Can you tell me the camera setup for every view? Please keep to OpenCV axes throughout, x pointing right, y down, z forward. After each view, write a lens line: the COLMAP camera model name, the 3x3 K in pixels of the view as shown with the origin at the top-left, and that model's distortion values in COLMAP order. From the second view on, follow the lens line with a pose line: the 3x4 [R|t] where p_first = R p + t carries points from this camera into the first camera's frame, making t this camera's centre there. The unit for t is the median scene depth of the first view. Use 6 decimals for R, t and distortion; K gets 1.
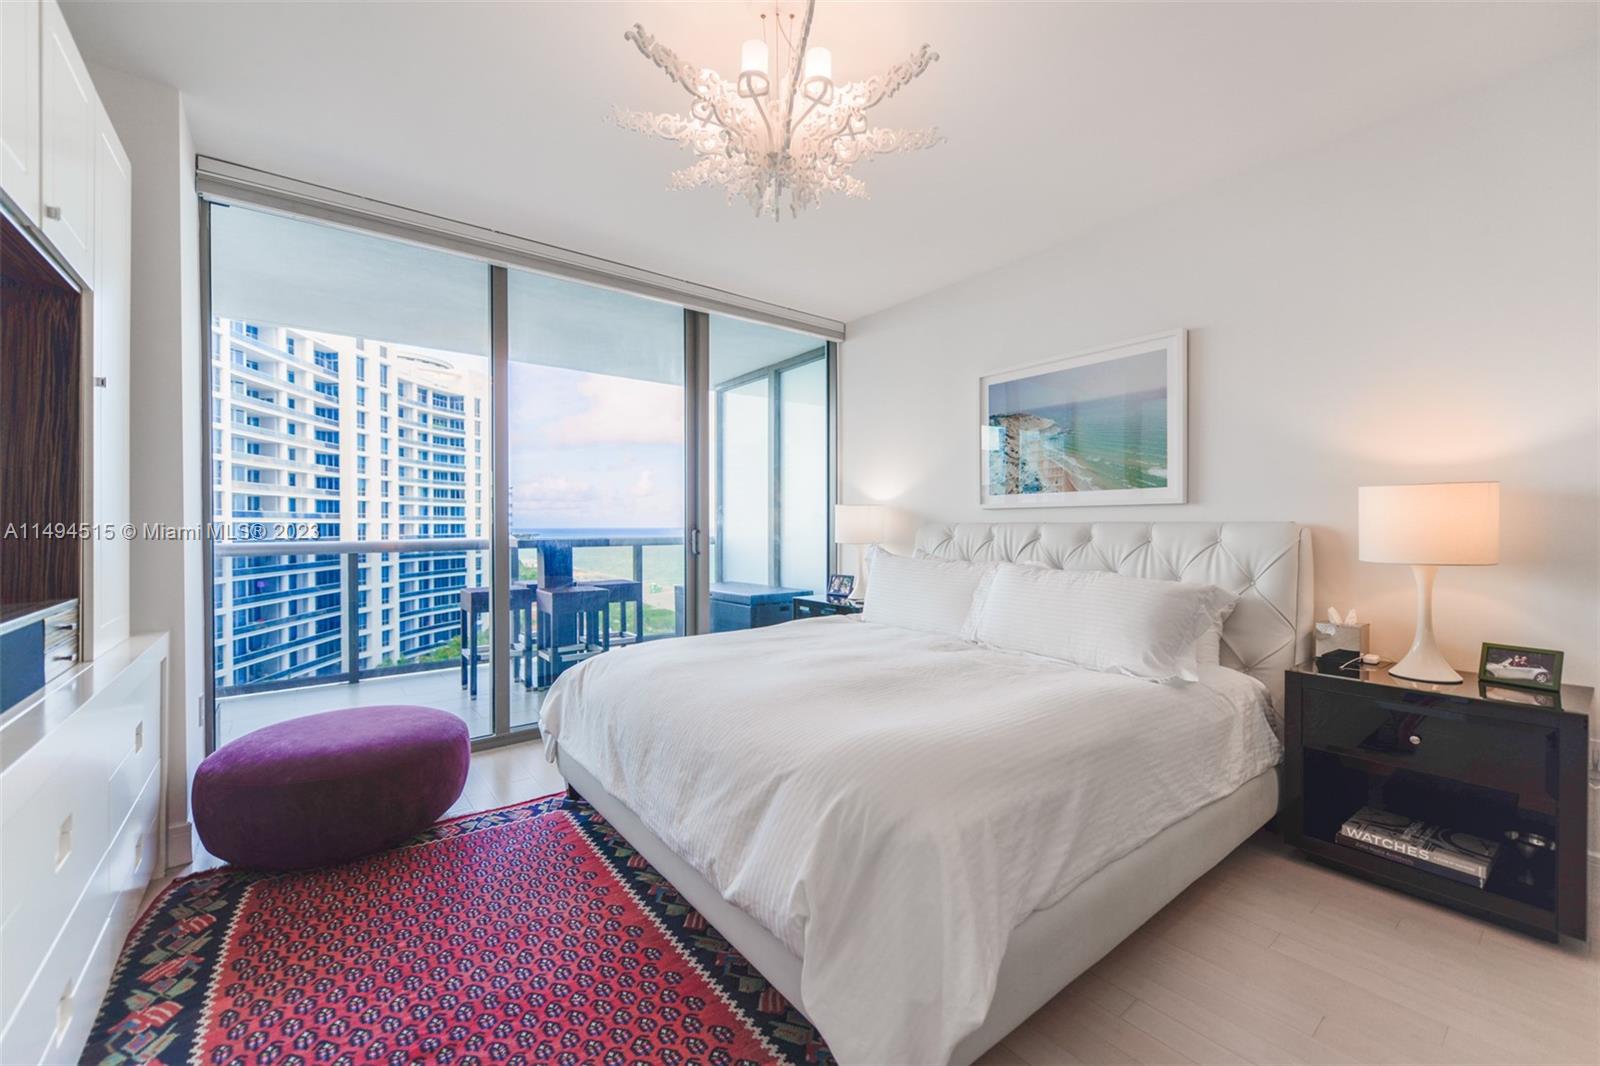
lens RADIAL K [[631.3, 0, 802.9], [0, 631.3, 532.6], [0, 0, 1]] dist [0.002407, -0.002595]
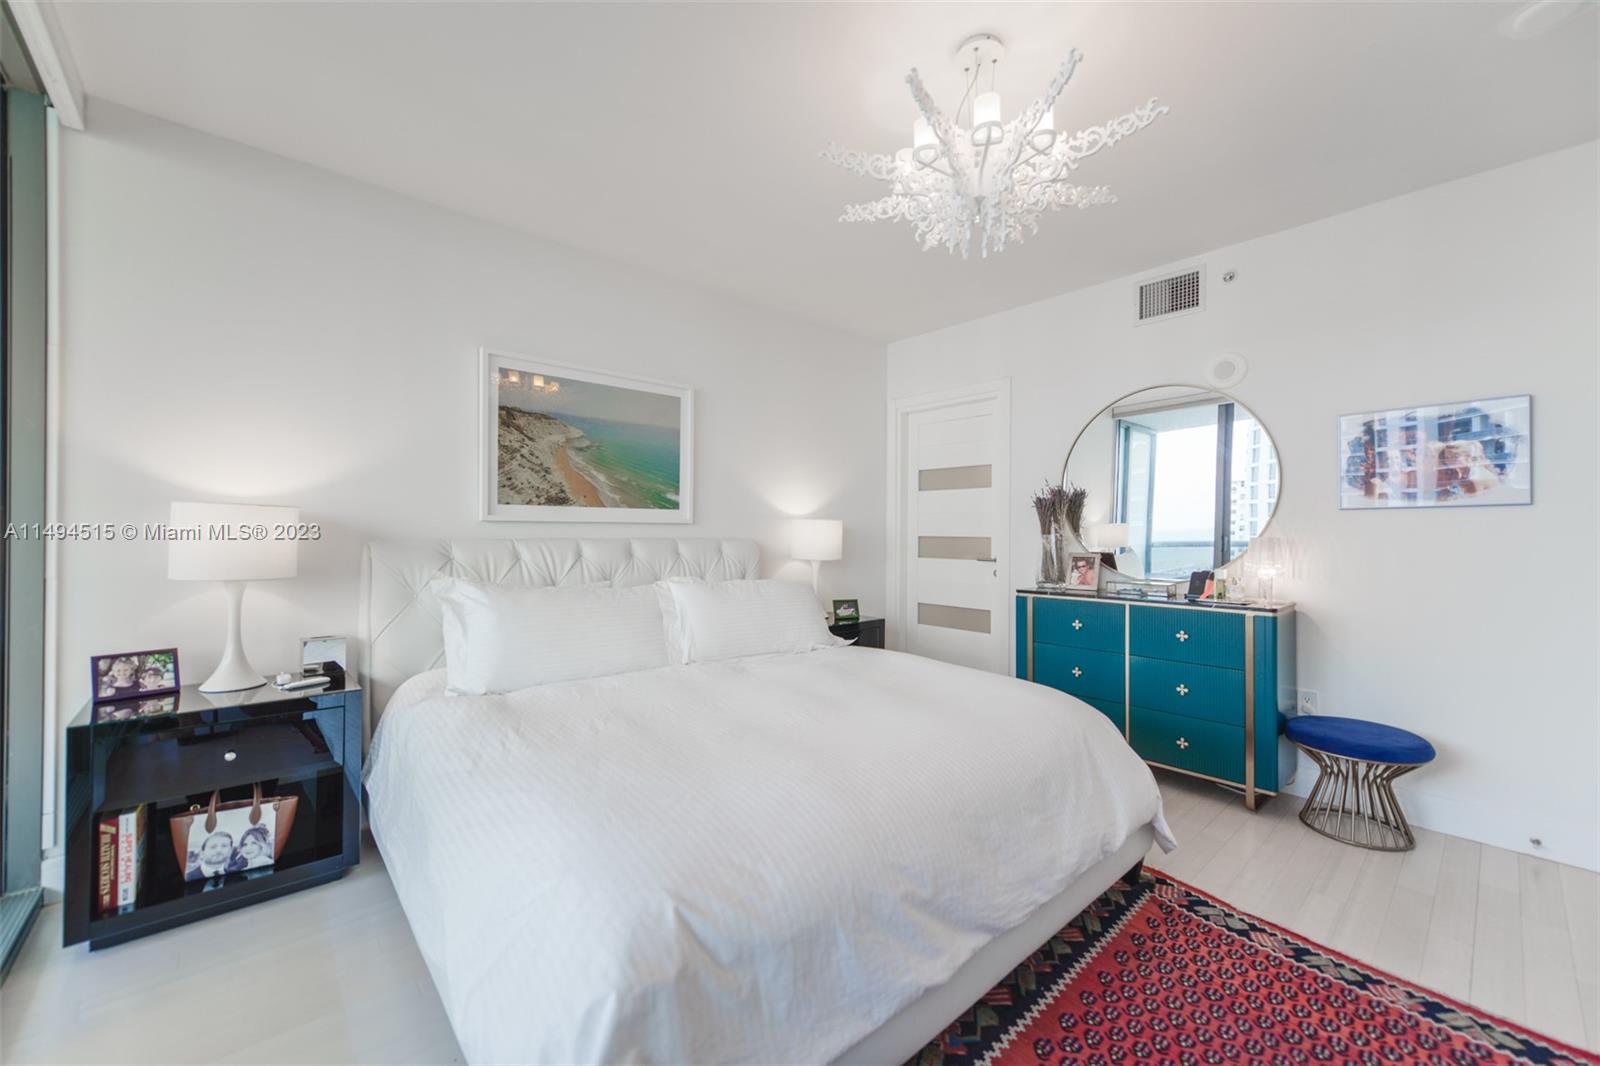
lens RADIAL K [[631.3, 0, 805.2], [0, 631.3, 521.8], [0, 0, 1]] dist [0.002407, -0.002595]
pose [[-0.061402, 0.029439, 0.997679, -0.603536], [0.015165, 0.999477, -0.028558, -0.009021], [-0.997998, 0.013377, -0.061816, 0.760400]]
